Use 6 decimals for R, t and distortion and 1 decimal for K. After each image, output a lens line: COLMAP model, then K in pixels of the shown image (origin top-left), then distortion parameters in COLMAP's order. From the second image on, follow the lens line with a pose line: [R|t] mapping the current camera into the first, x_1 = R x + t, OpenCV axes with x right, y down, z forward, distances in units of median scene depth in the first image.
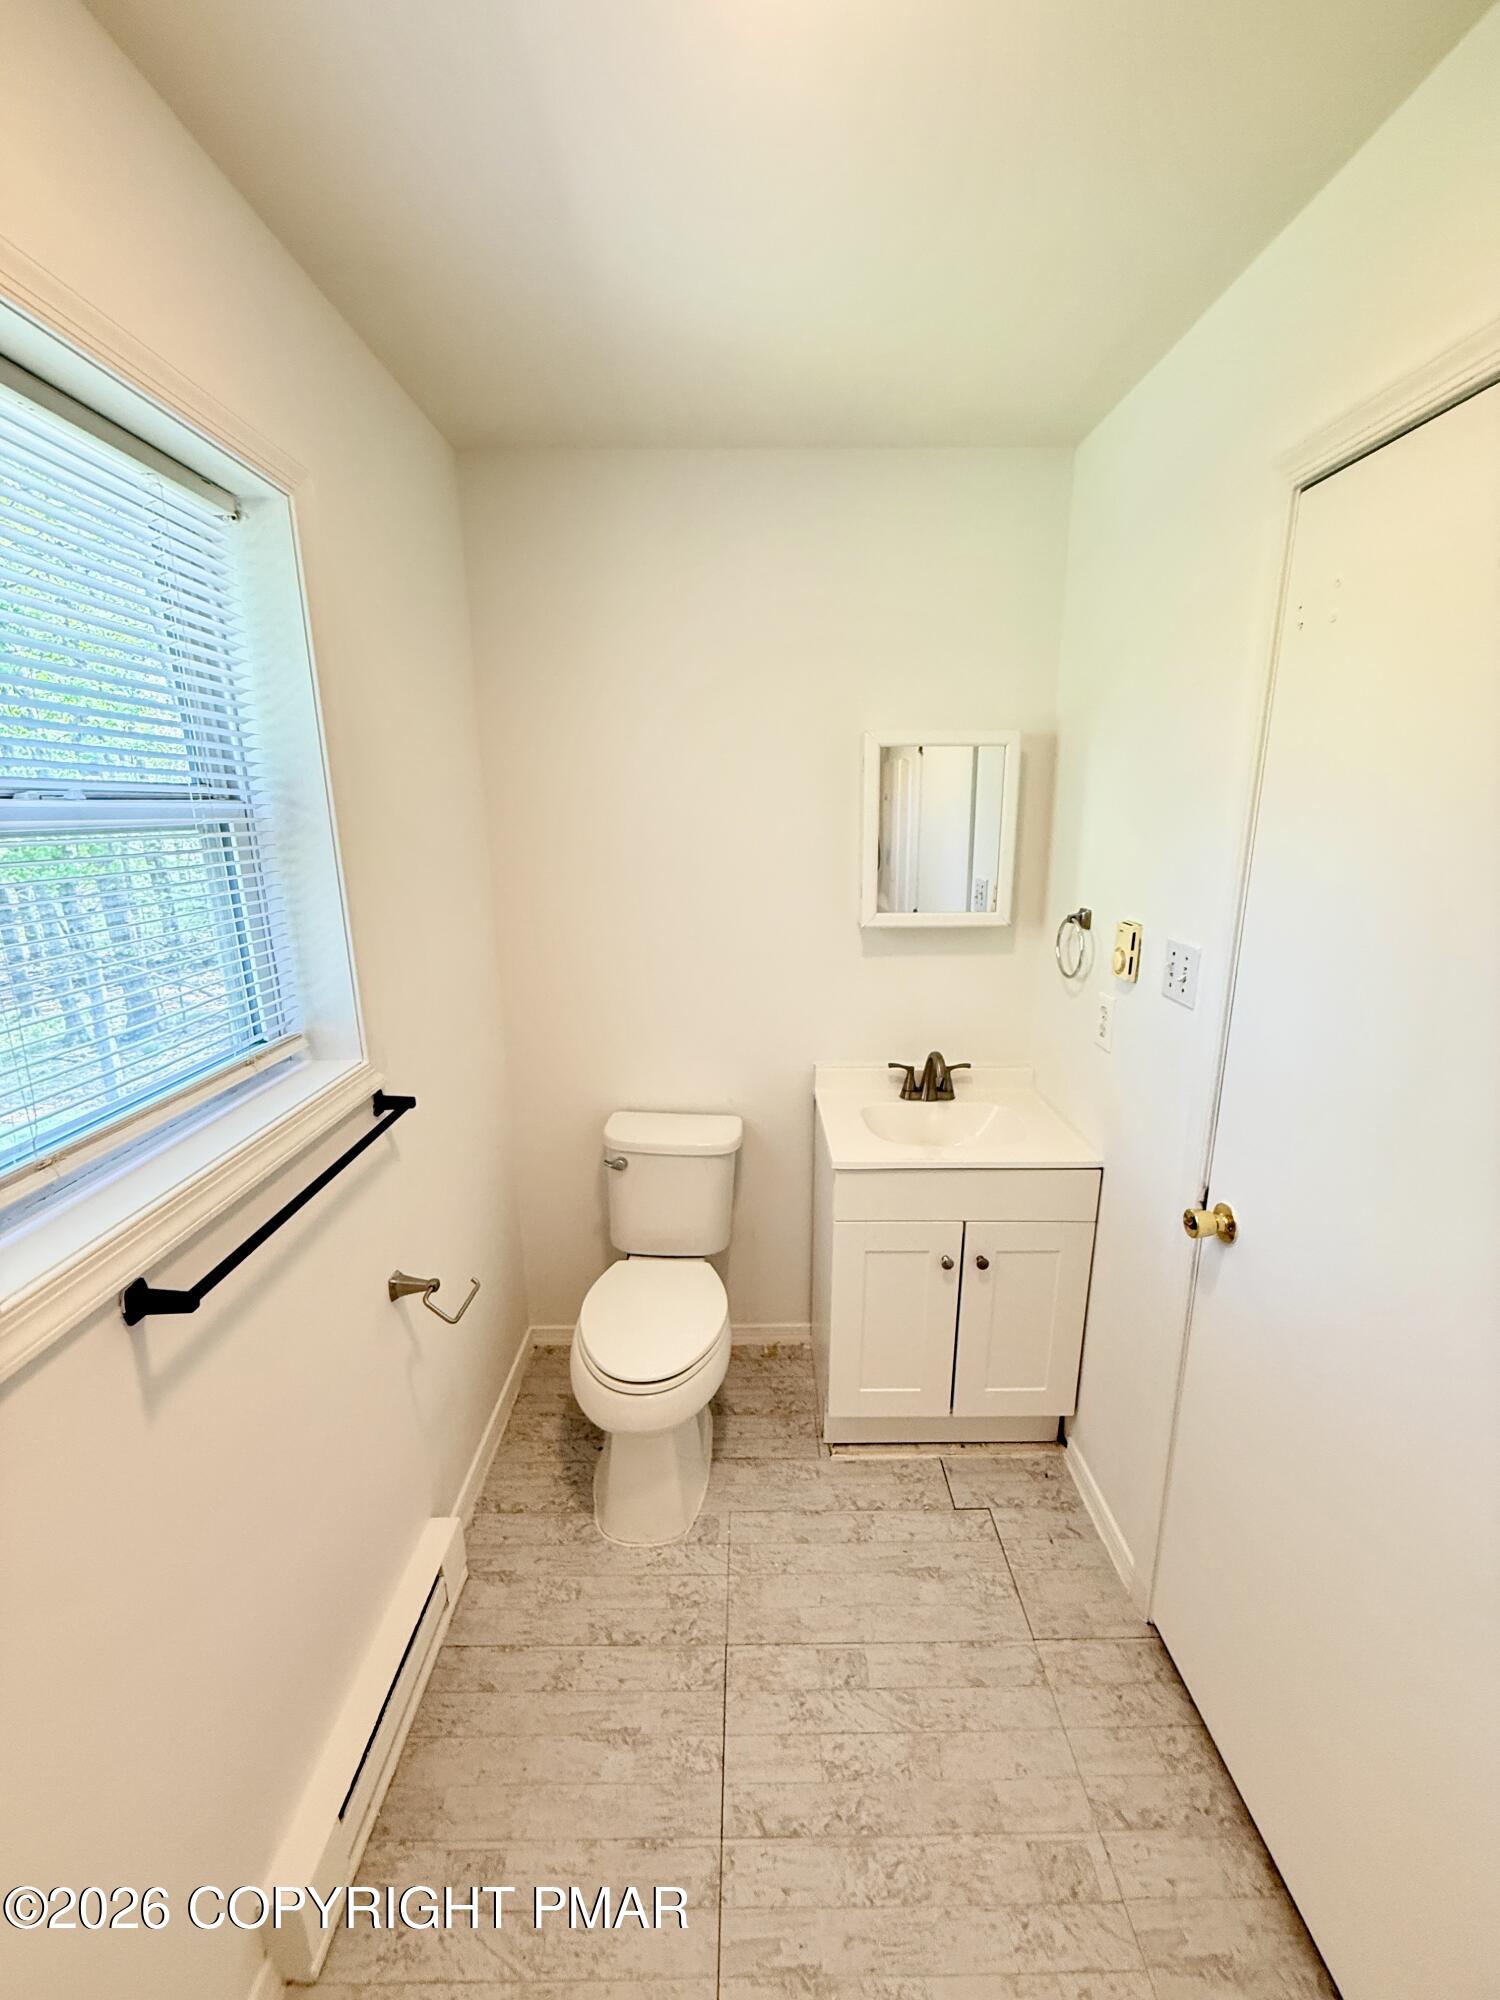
lens RADIAL K [[807.2, 0, 750.0], [0, 807.2, 1000.0], [0, 0, 1]] dist [0.000467, 0.000519]
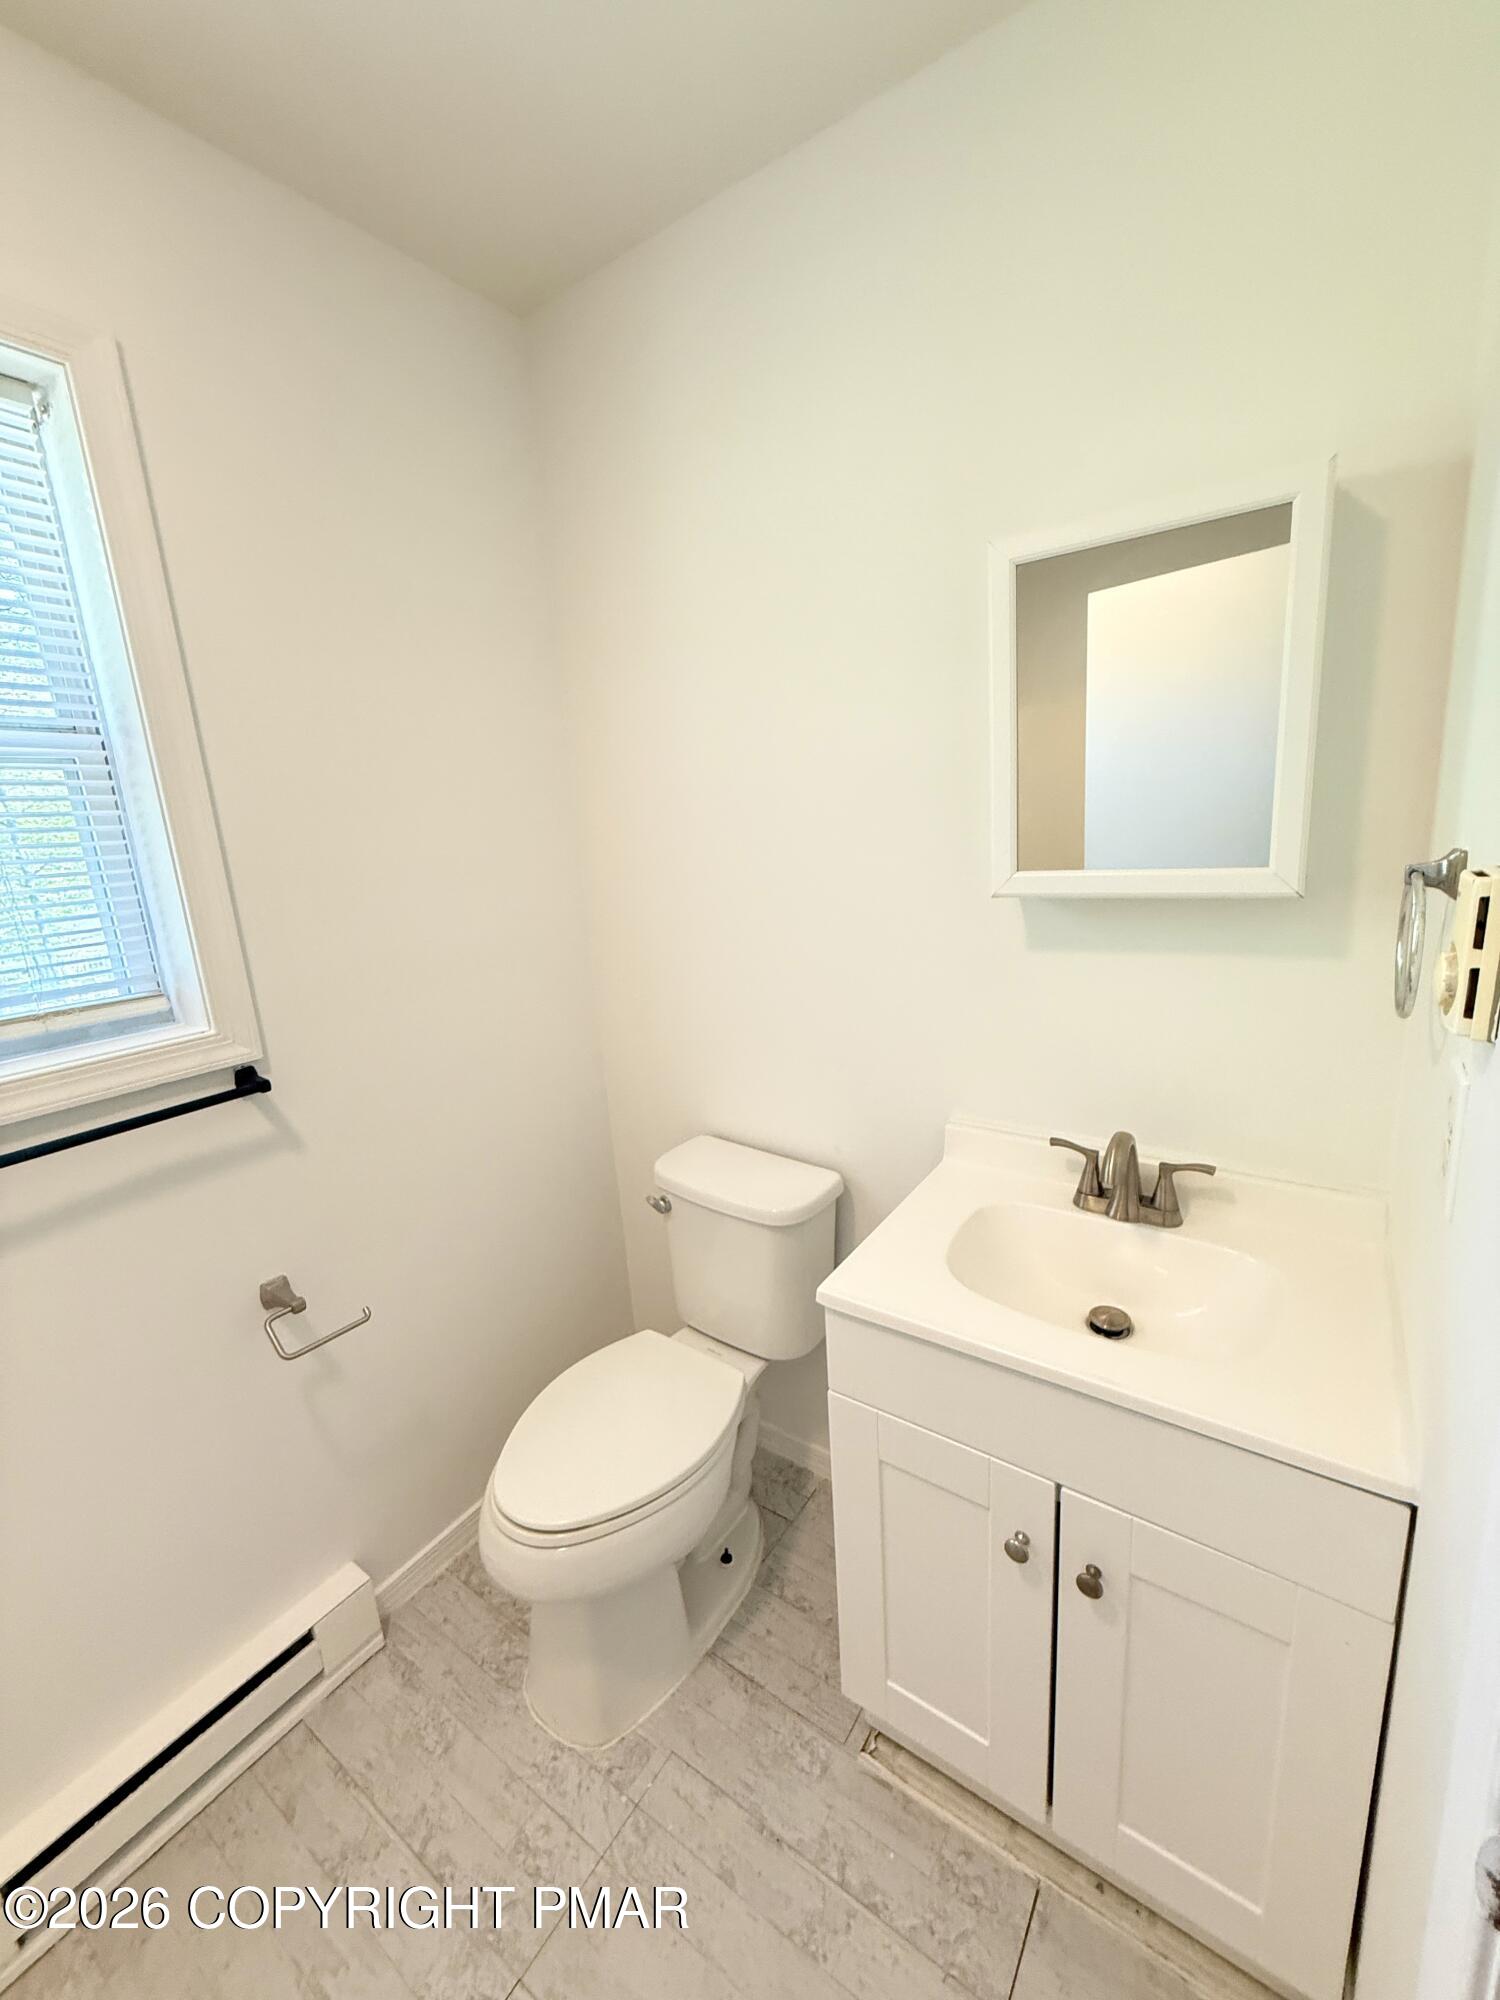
lens RADIAL K [[807.2, 0, 750.0], [0, 807.2, 1000.0], [0, 0, 1]] dist [0.000467, 0.000519]
pose [[0.814059, 0.084285, -0.574634, 0.339851], [-0.080126, 0.996251, 0.032615, -0.021190], [0.575228, 0.019492, 0.817761, 0.438864]]
